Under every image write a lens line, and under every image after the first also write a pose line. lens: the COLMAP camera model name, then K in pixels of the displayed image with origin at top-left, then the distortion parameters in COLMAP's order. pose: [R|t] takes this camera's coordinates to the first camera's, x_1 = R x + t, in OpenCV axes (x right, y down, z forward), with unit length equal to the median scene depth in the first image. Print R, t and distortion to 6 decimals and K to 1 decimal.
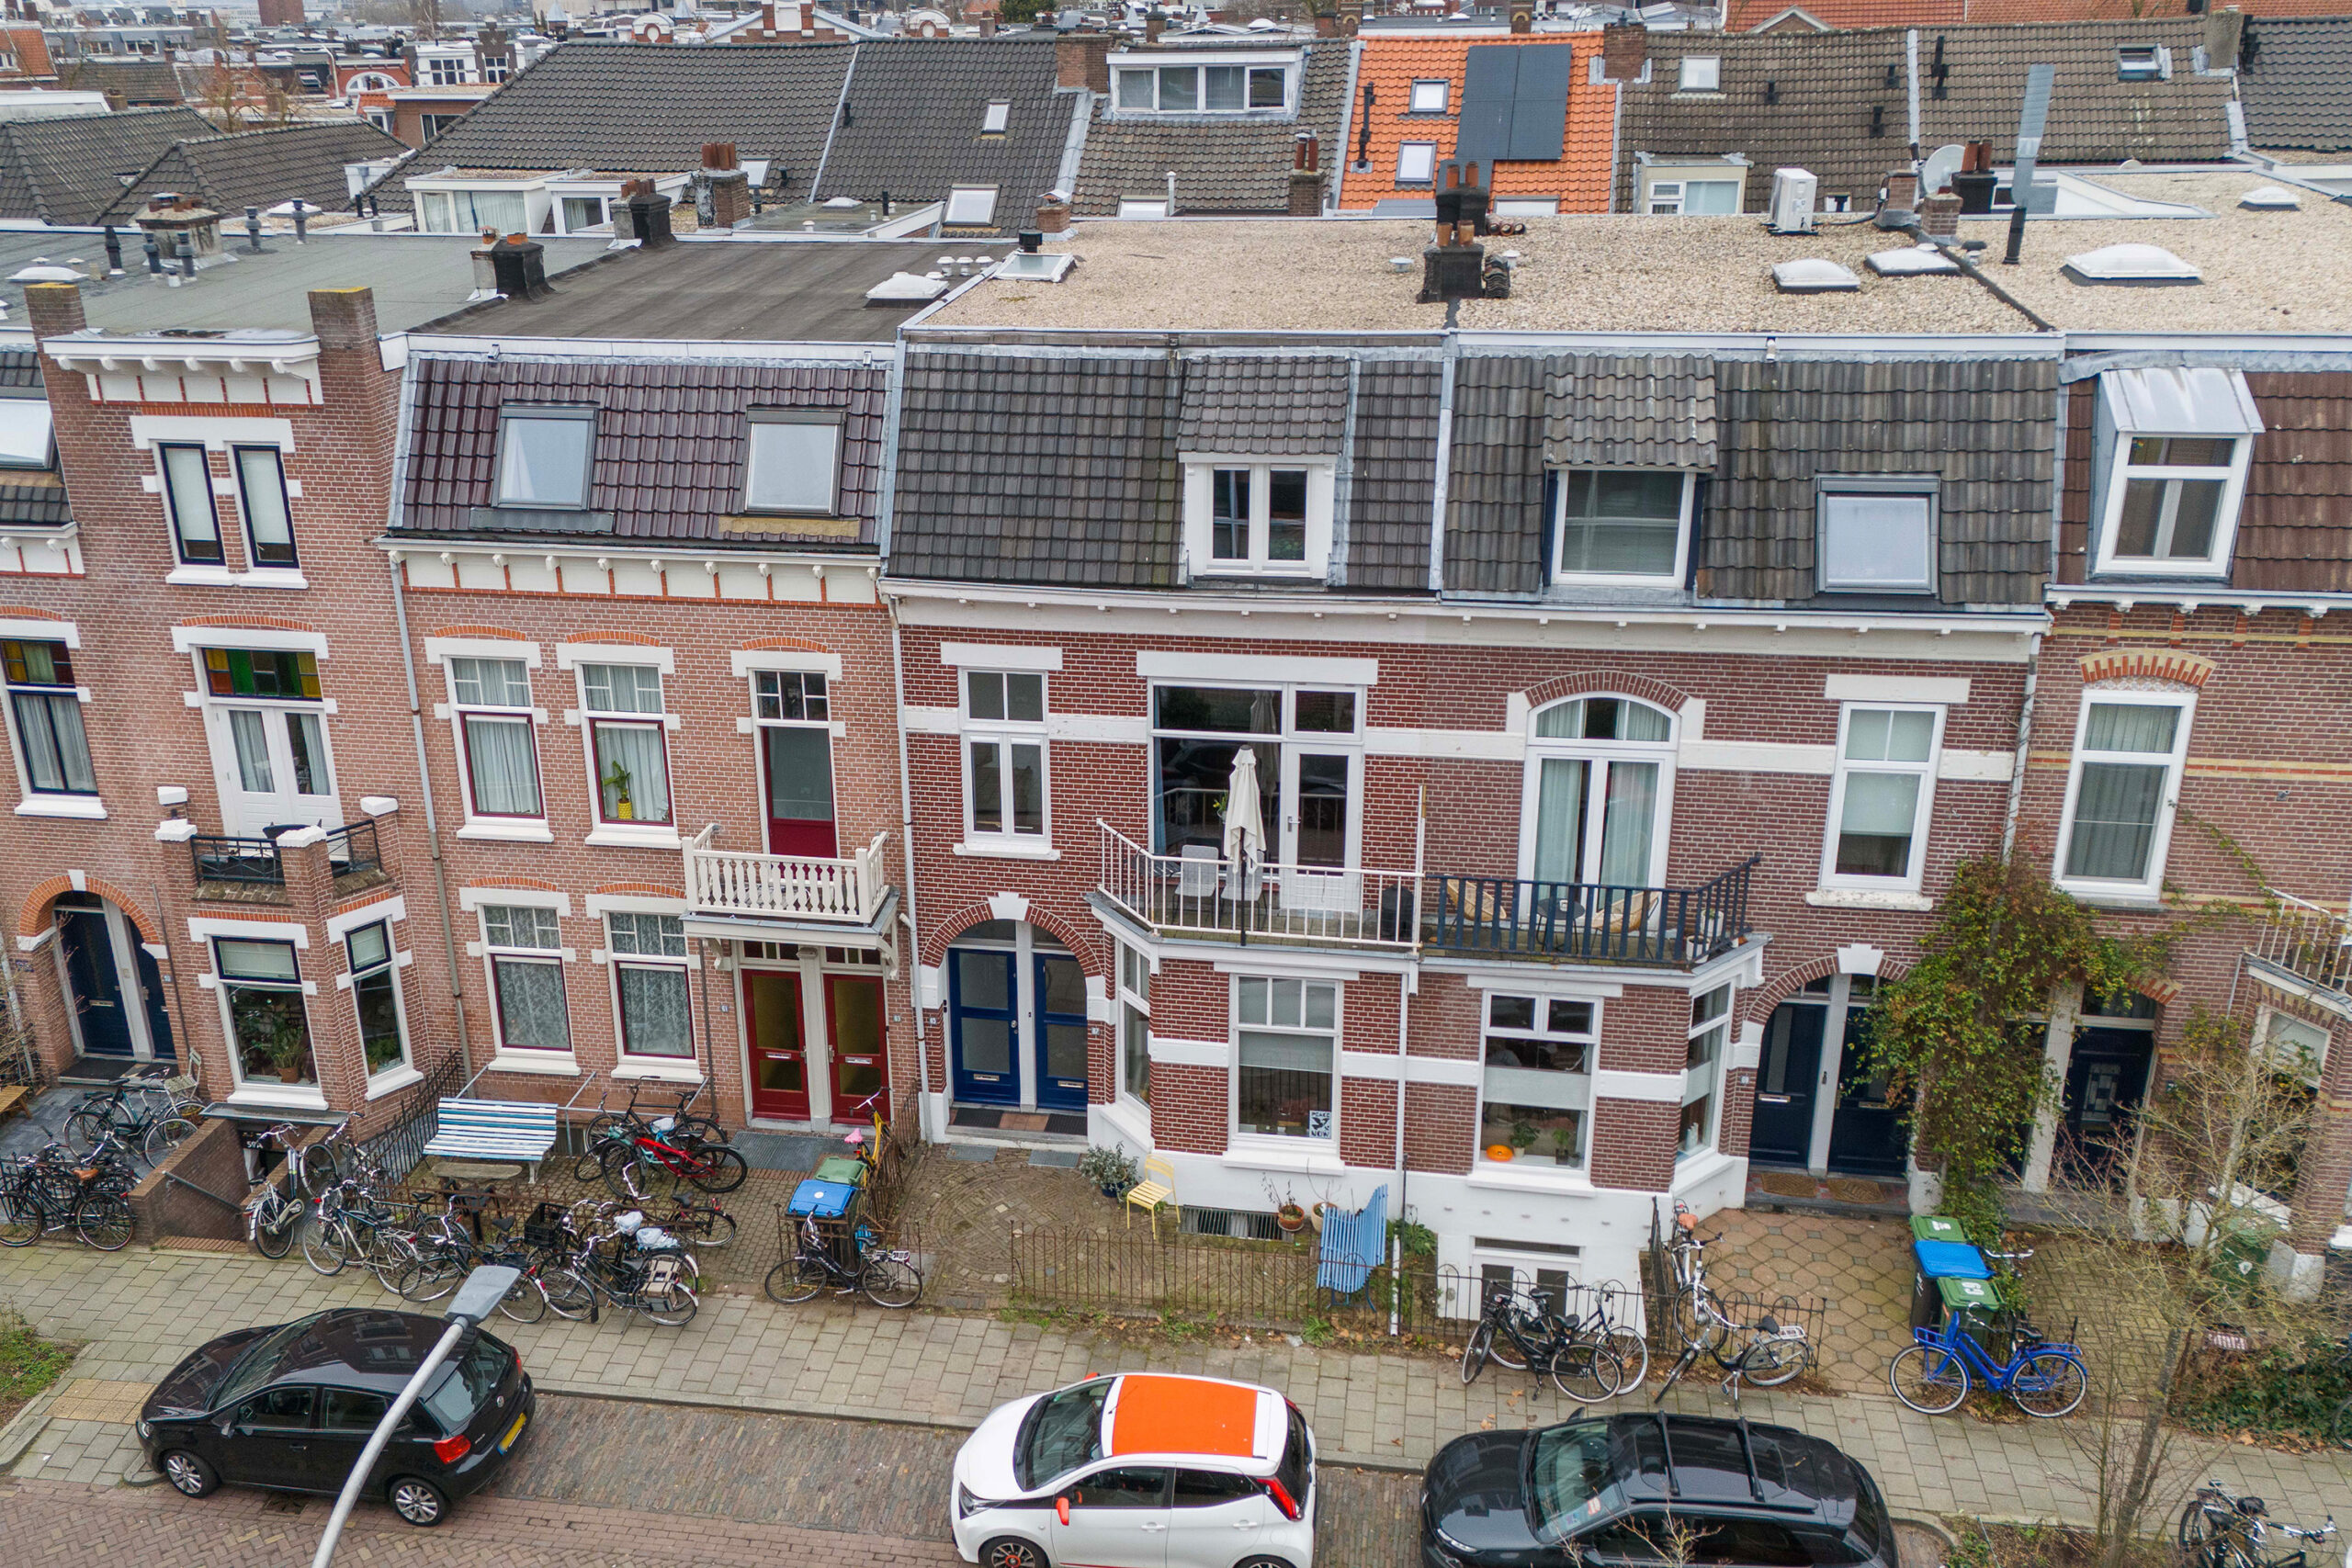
lens RADIAL K [[1652.2, 0, 1155.2], [0, 1652.2, 612.2], [0, 0, 1]] dist [0.054246, -0.028464]
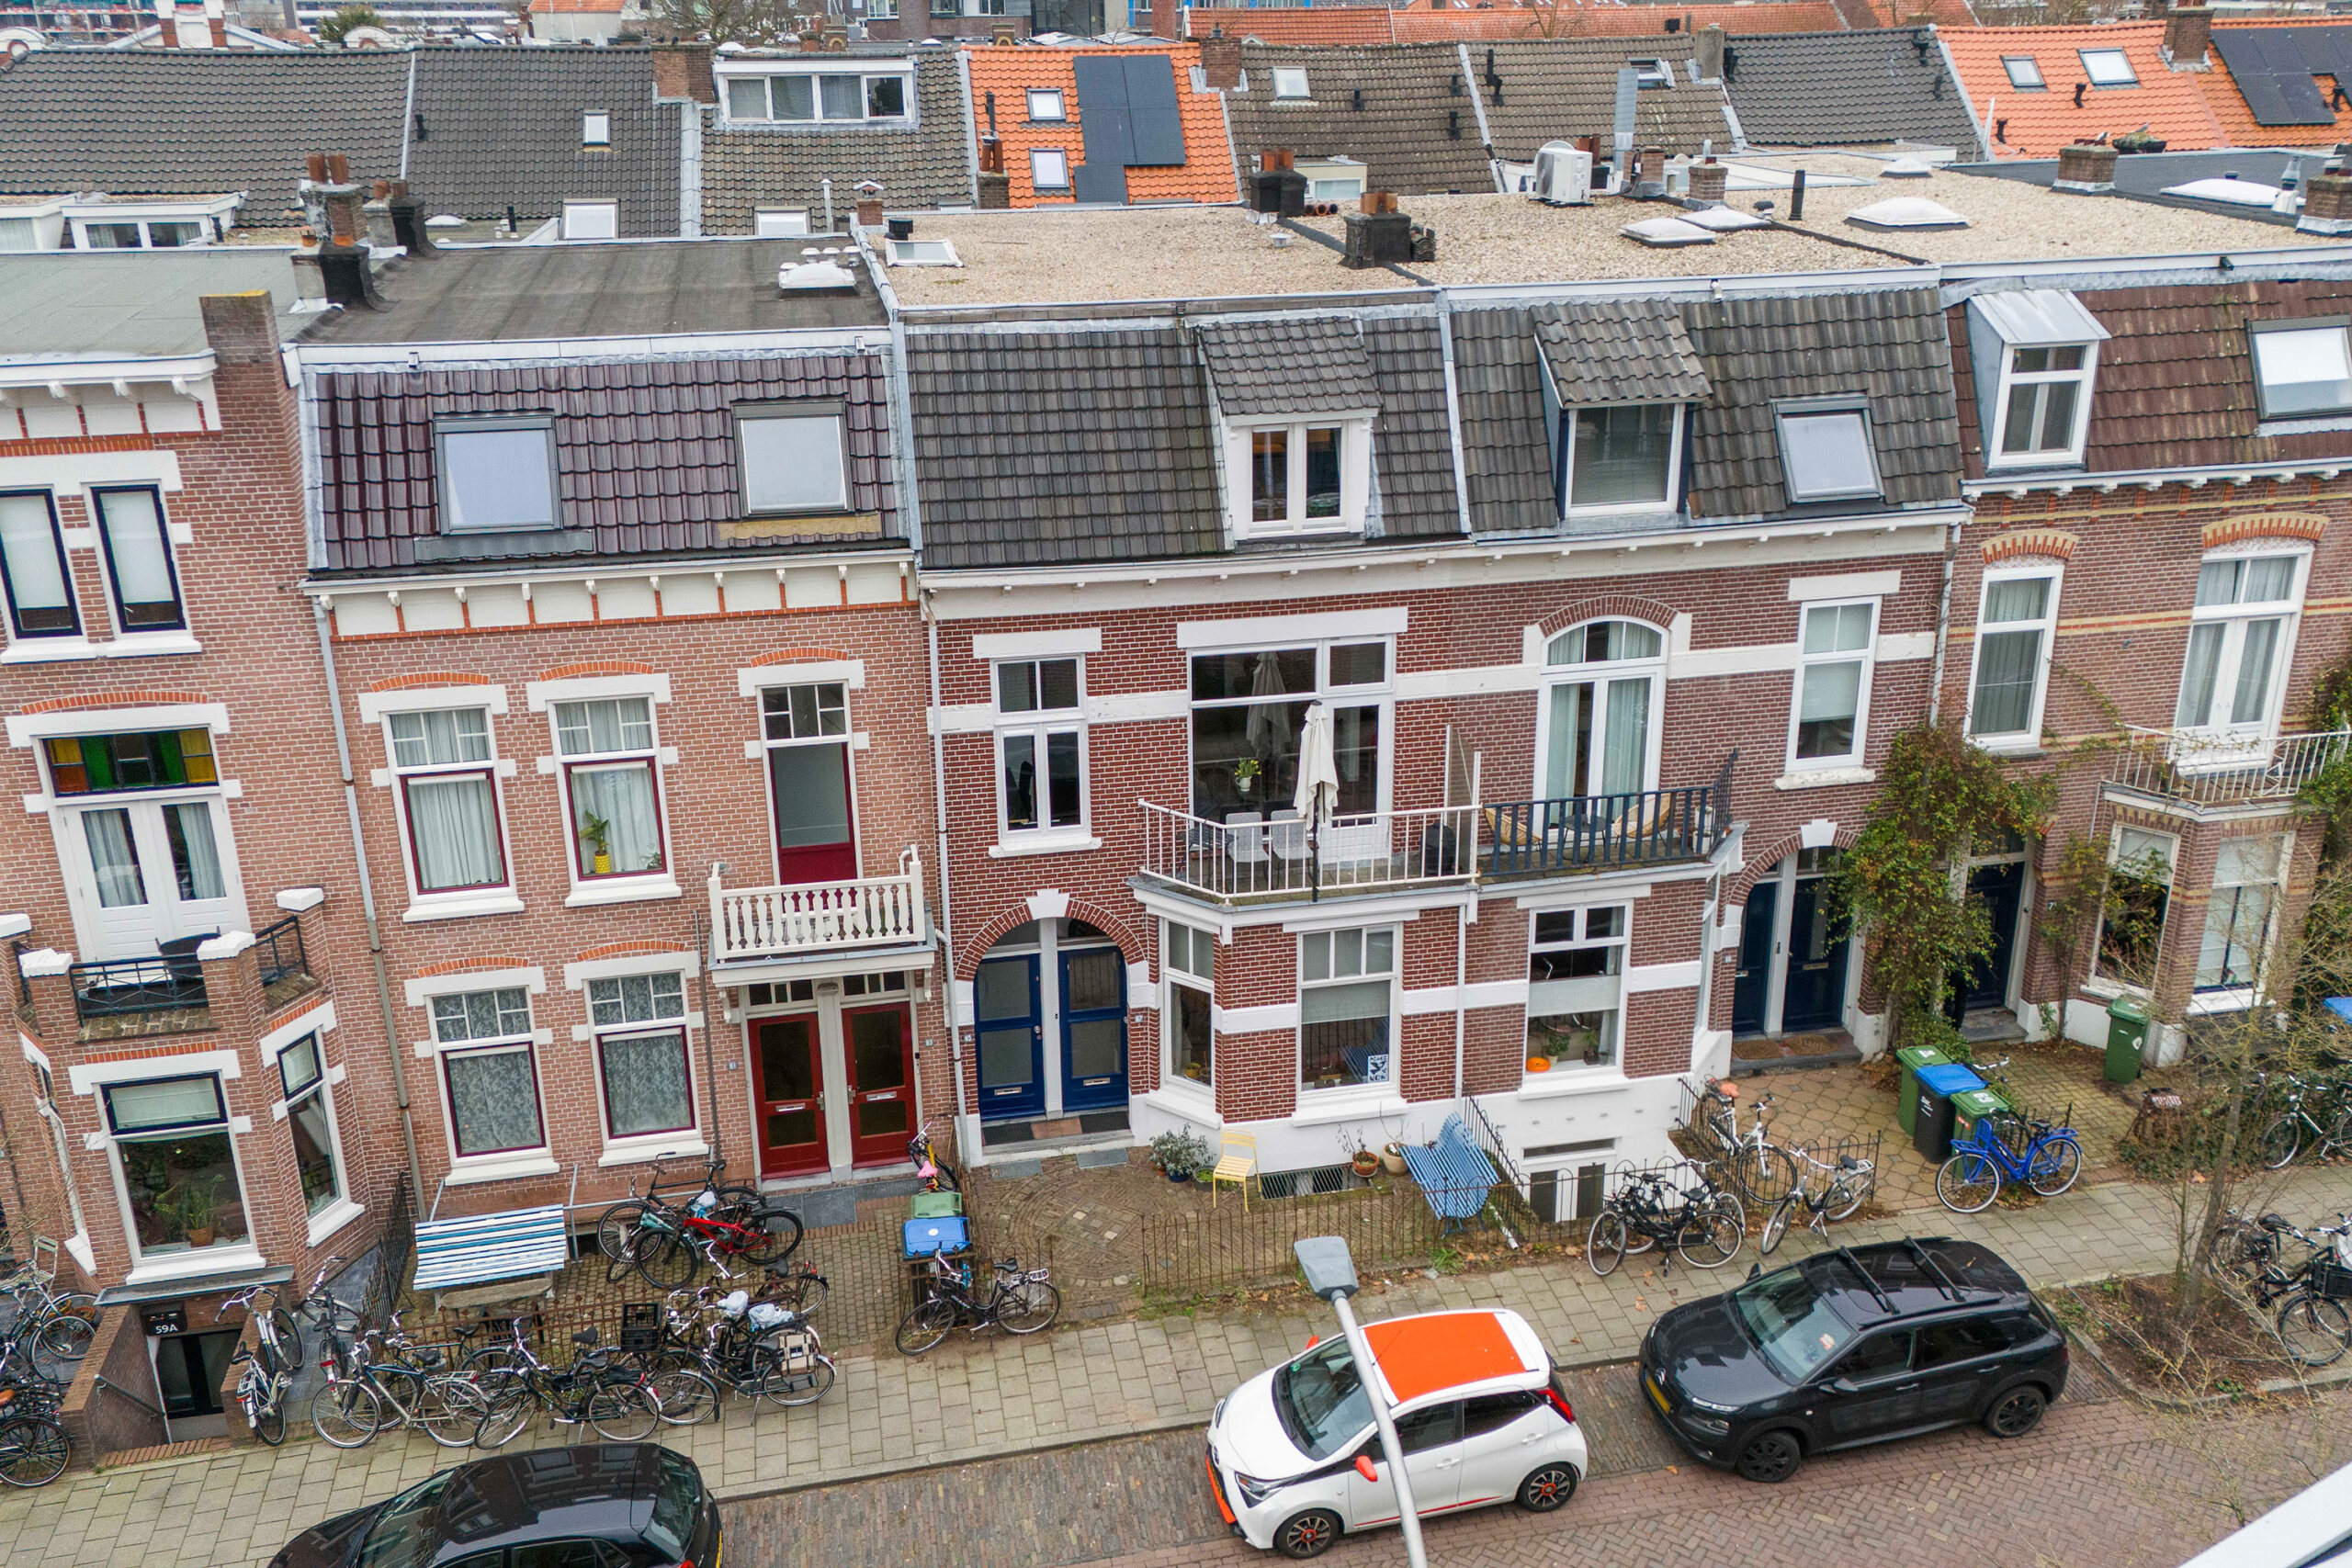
lens RADIAL K [[1652.2, 0, 1155.2], [0, 1652.2, 612.2], [0, 0, 1]] dist [0.054246, -0.028464]
pose [[0.952062, -0.097068, 0.290097, -0.303050], [0.101319, 0.994854, 0.000366, 0.015092], [-0.288639, 0.029044, 0.956997, 0.055268]]
